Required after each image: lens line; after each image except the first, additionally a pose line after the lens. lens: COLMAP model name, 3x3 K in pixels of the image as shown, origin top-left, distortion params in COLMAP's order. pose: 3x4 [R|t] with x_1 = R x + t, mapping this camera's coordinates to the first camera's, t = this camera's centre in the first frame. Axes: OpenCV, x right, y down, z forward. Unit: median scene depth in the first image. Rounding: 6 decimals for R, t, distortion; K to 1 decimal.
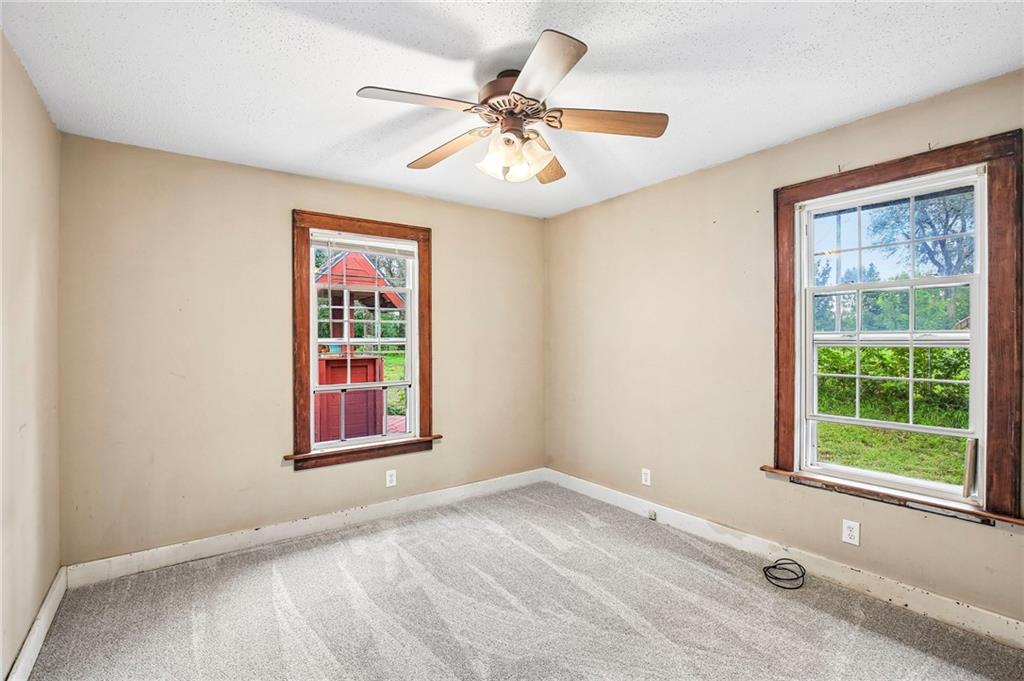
lens RADIAL K [[477.2, 0, 509.9], [0, 477.2, 339.2], [0, 0, 1]] dist [-0.023208, 0.002716]
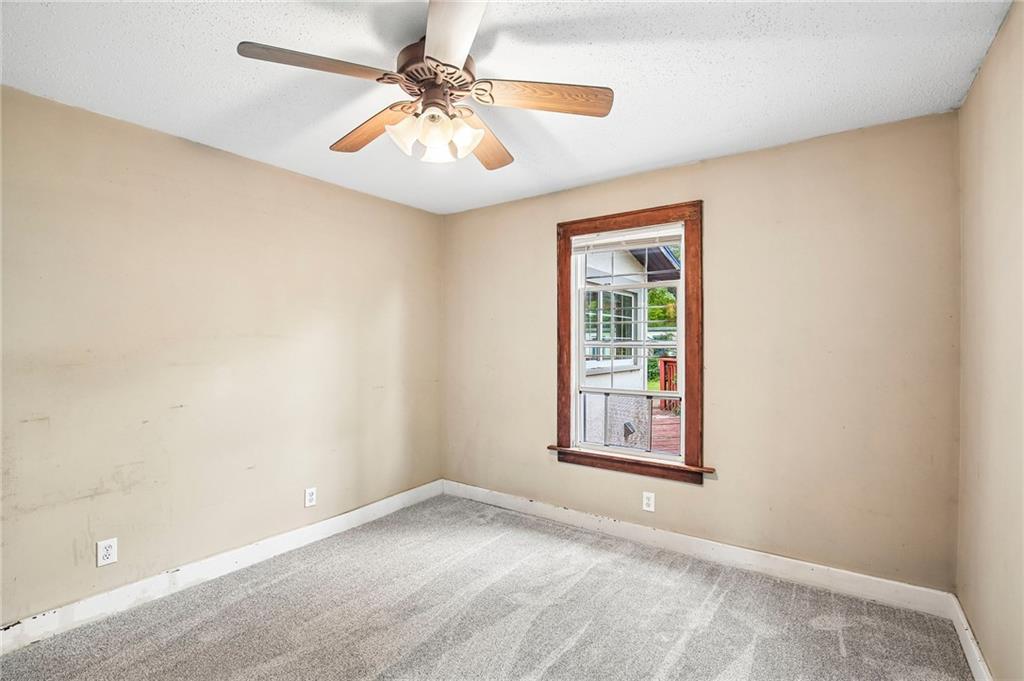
lens RADIAL K [[477.2, 0, 514.2], [0, 477.2, 340.6], [0, 0, 1]] dist [-0.023208, 0.002716]
pose [[0.316934, 0.005127, -0.948434, 0.531984], [-0.003077, 0.999986, 0.004378, -0.006240], [0.948443, 0.001531, 0.316945, 0.525055]]
